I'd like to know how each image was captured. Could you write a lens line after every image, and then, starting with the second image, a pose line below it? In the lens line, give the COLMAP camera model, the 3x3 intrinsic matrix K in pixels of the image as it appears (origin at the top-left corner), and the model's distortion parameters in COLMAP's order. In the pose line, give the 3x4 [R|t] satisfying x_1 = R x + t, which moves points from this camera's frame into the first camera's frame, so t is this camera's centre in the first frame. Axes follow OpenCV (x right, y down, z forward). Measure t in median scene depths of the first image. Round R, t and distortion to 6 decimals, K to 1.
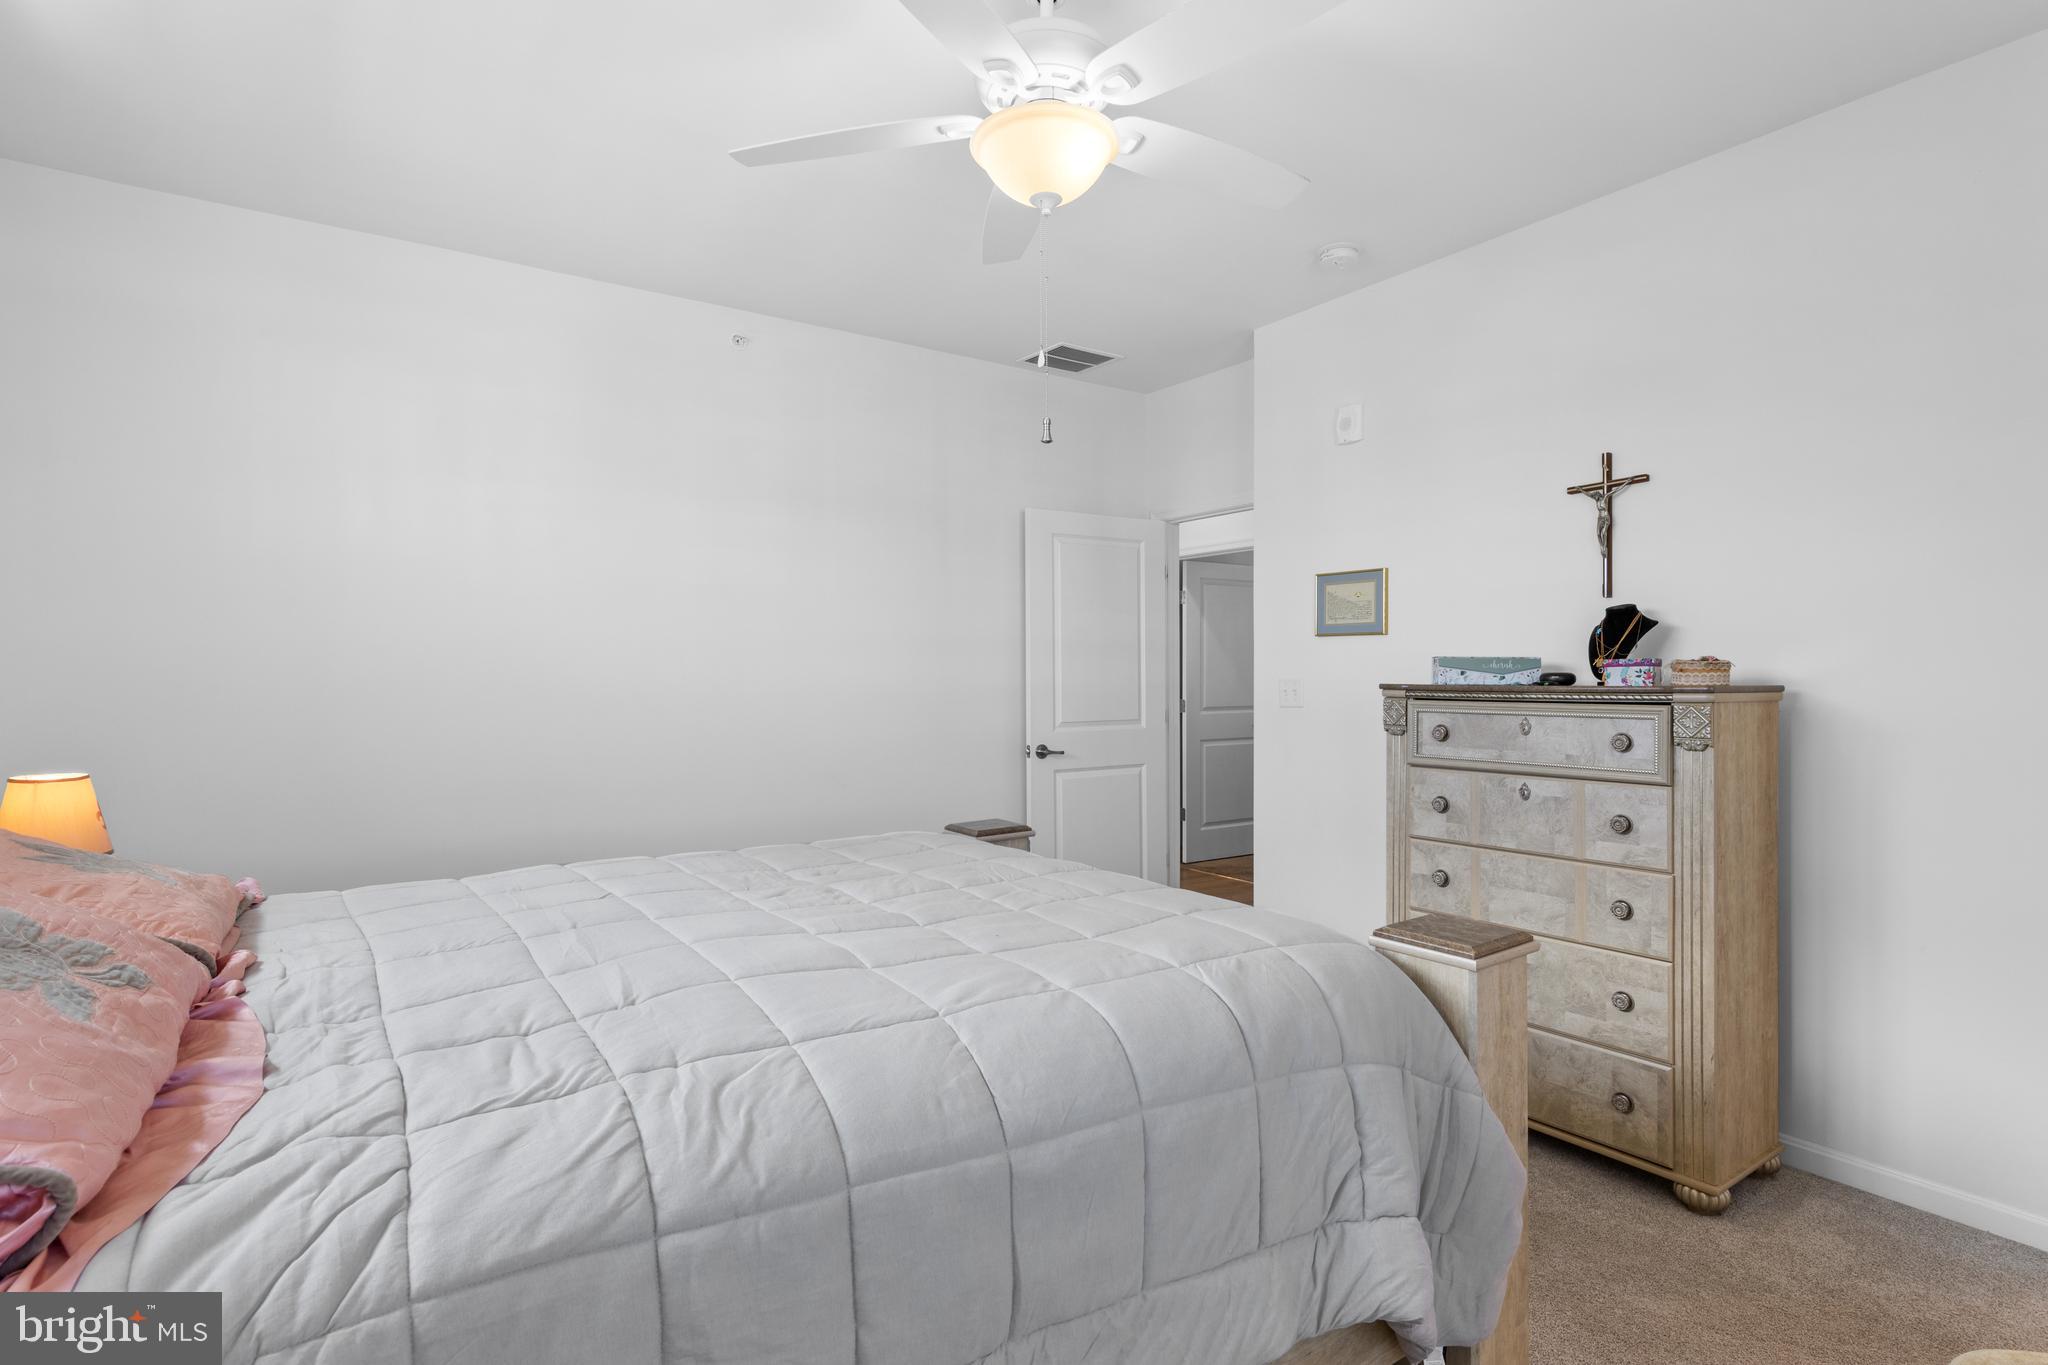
lens RADIAL K [[1030.2, 0, 1023.5], [0, 1030.2, 682.1], [0, 0, 1]] dist [0.000642, 0.000232]
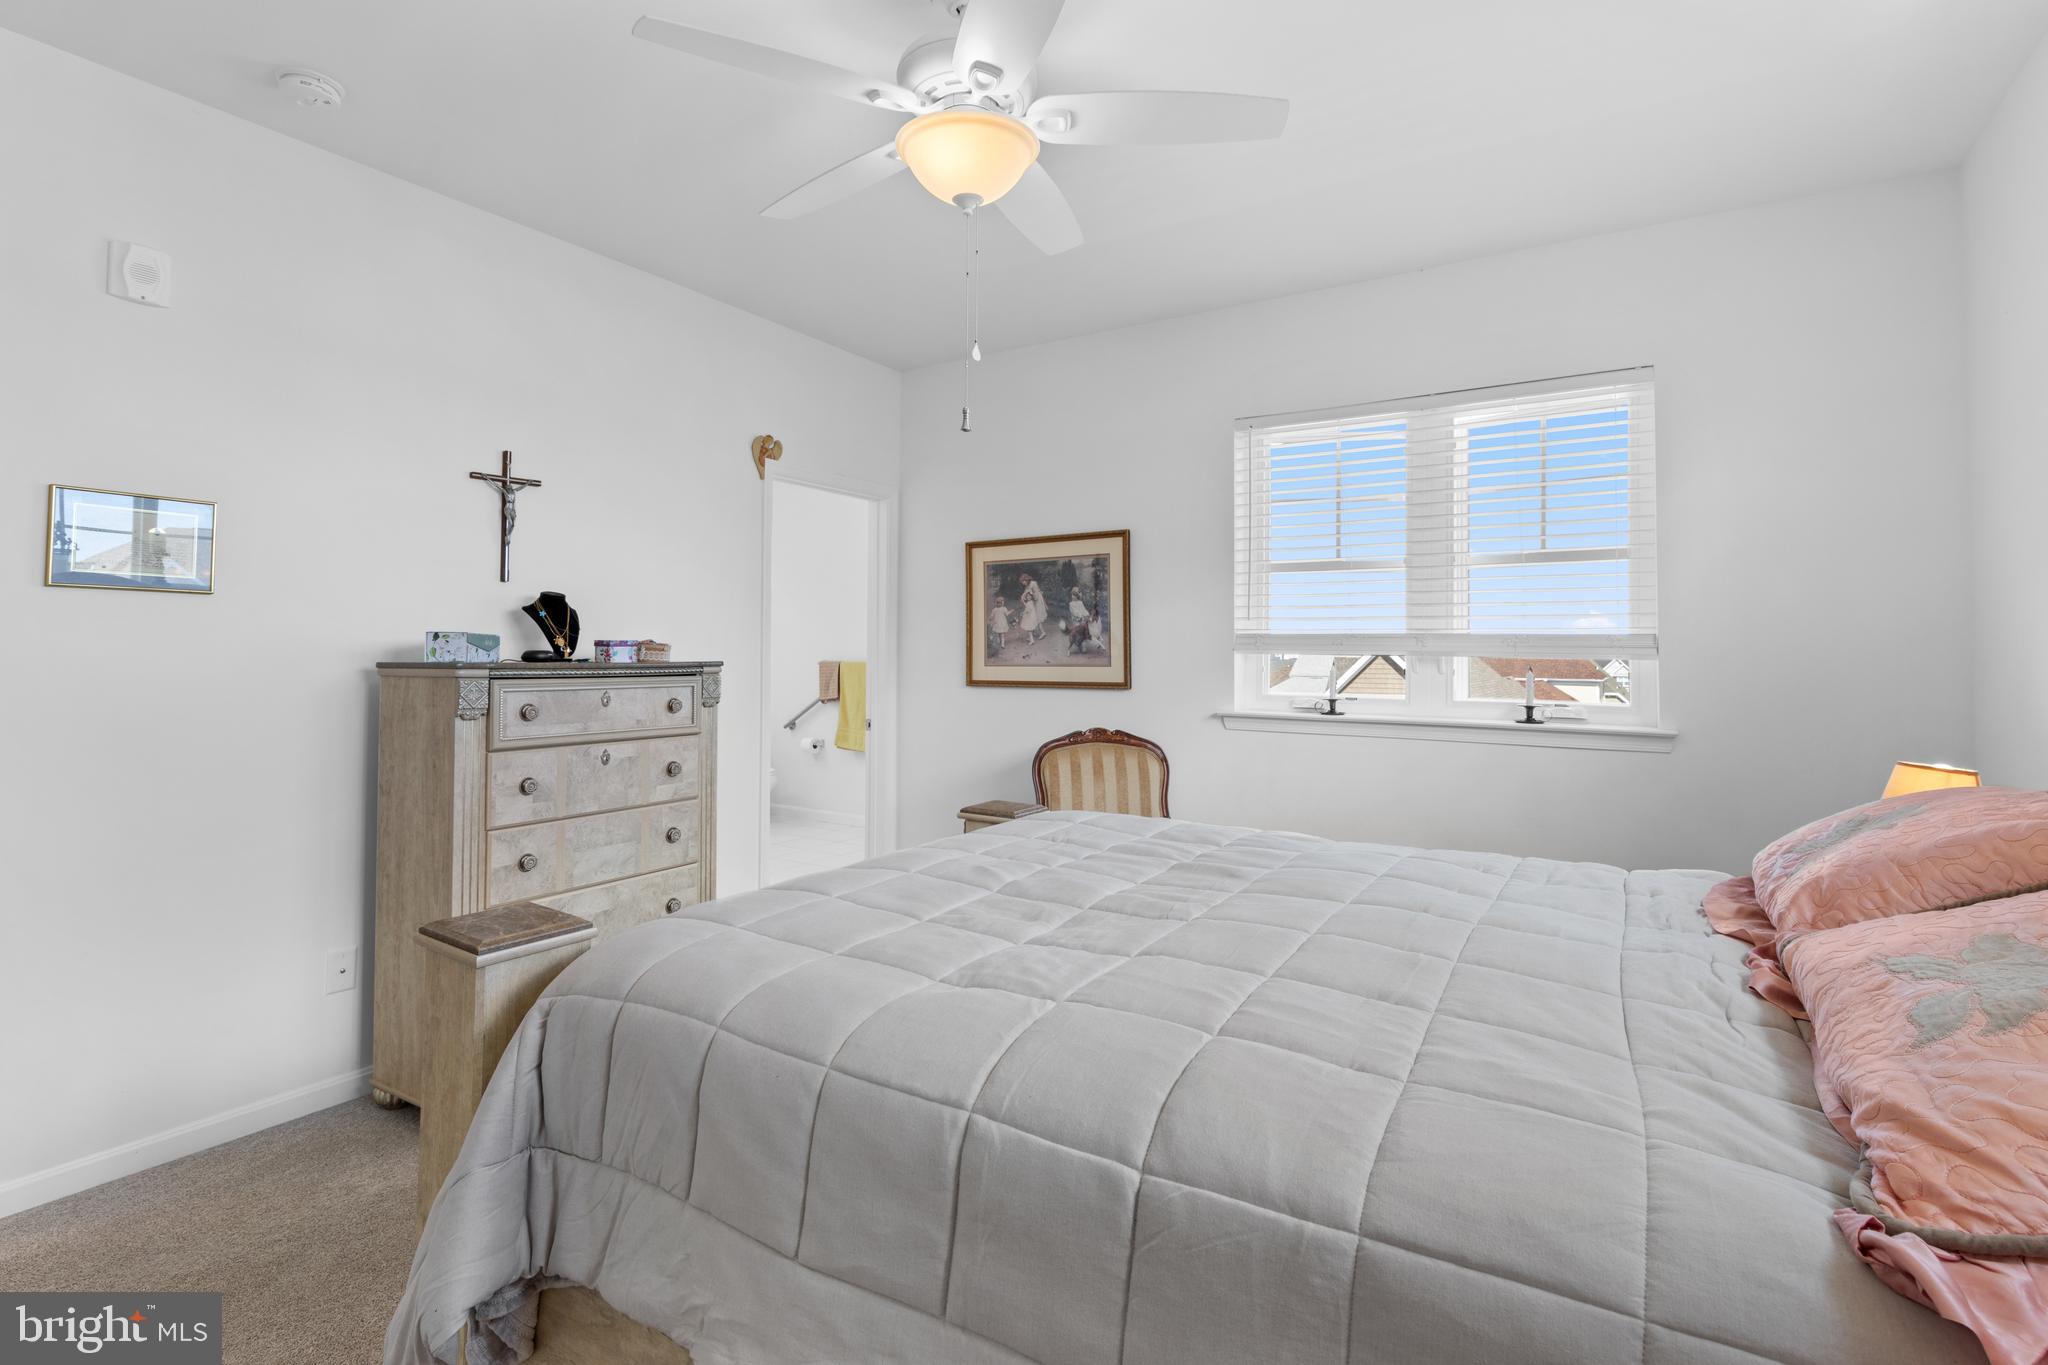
lens RADIAL K [[993.6, 0, 1018.9], [0, 993.6, 641.6], [0, 0, 1]] dist [-0.001078, -0.000192]
pose [[-0.400948, 0.011675, 0.916026, -0.671578], [0.002754, 0.999930, -0.011538, -0.005649], [-0.916097, -0.002103, -0.400952, 1.000352]]
